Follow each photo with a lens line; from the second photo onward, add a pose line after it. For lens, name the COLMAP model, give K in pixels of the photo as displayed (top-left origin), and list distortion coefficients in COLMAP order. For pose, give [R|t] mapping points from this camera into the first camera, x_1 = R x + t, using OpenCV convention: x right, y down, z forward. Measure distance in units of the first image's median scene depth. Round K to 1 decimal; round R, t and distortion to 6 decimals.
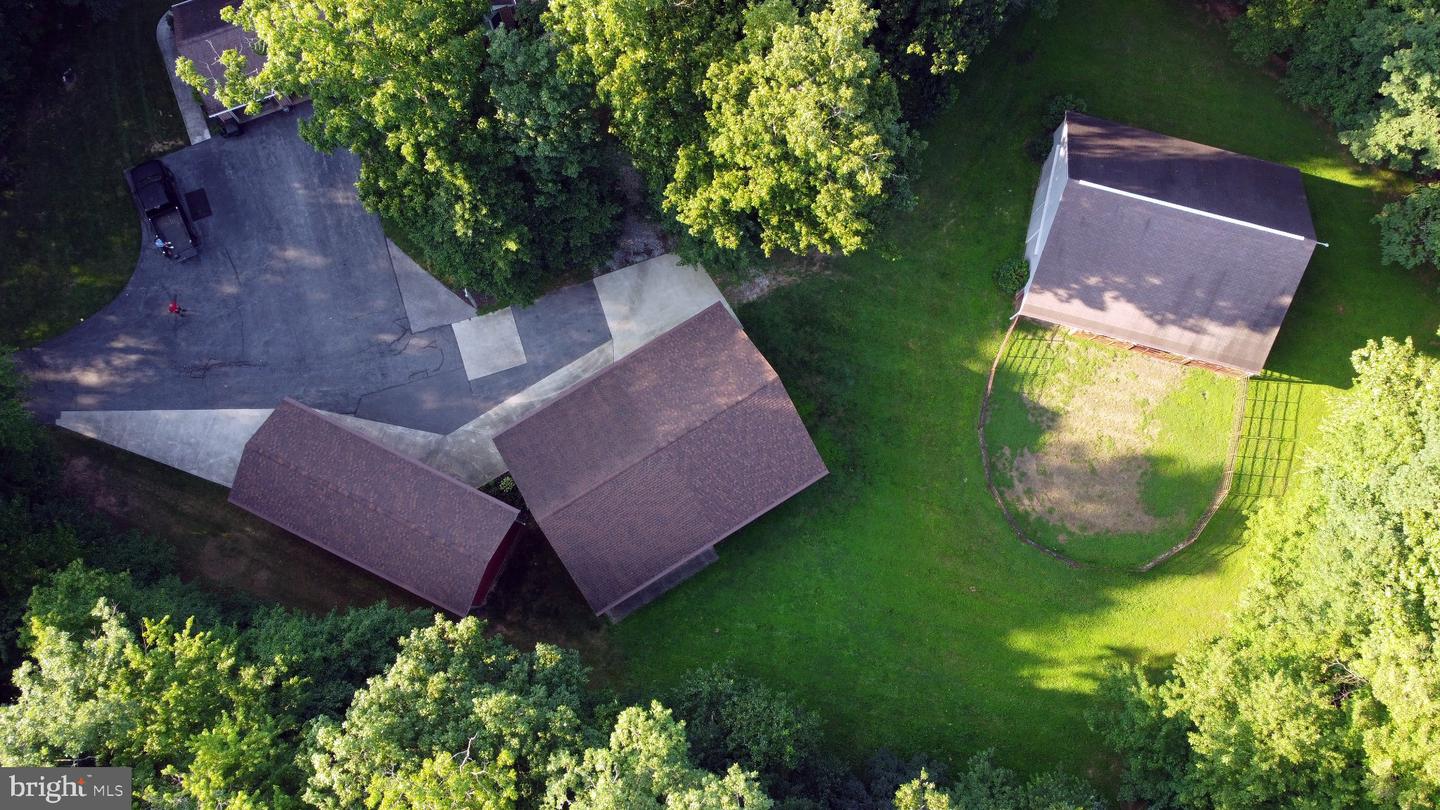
lens RADIAL K [[1113.1, 0, 725.8], [0, 1113.1, 400.1], [0, 0, 1]] dist [0.013760, 0.003245]
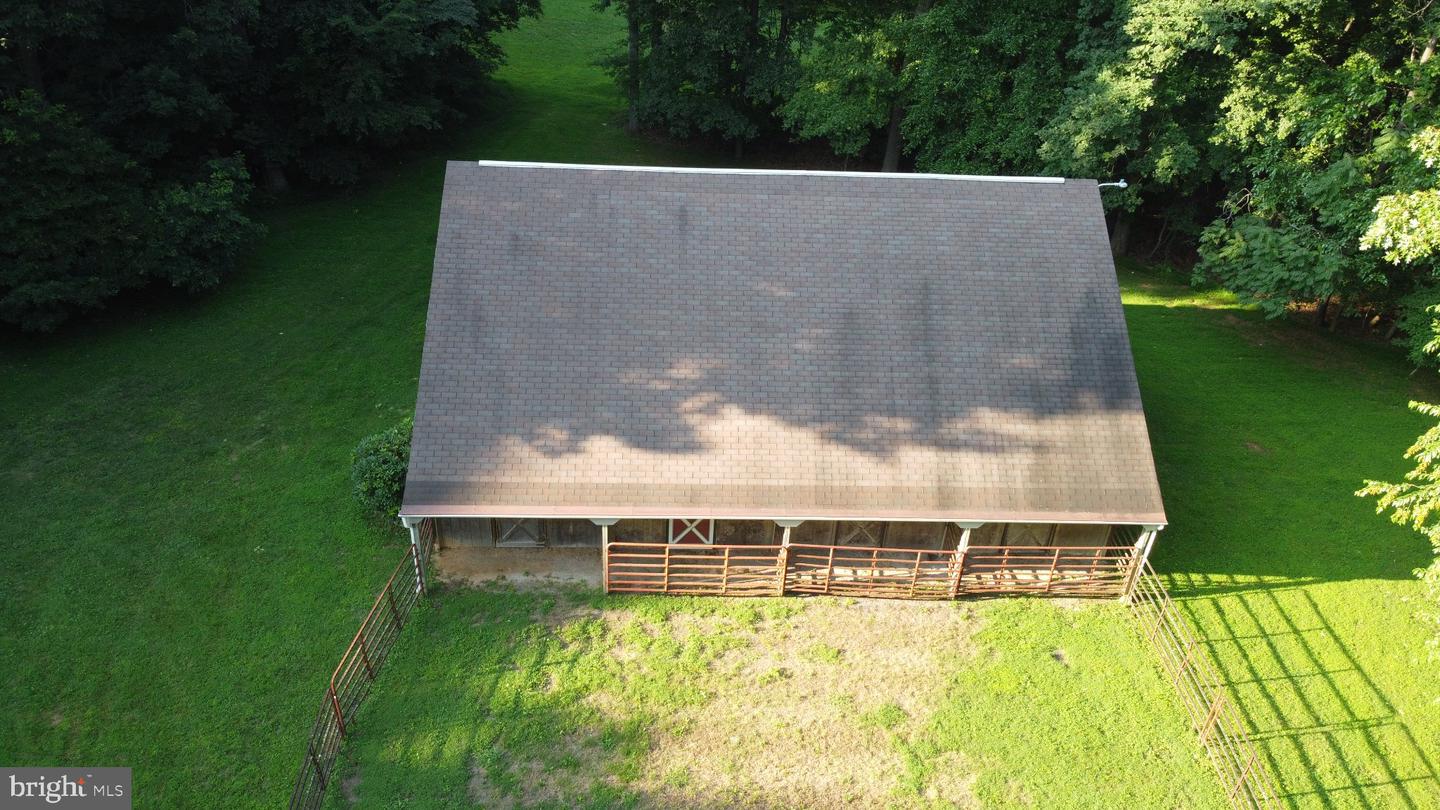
lens RADIAL K [[1113.1, 0, 725.8], [0, 1113.1, 400.1], [0, 0, 1]] dist [0.013760, 0.003245]
pose [[0.961081, -0.154179, 0.229241, 0.276761], [0.272668, 0.662861, -0.697329, 0.141290], [-0.044441, 0.732696, 0.679103, 0.736383]]
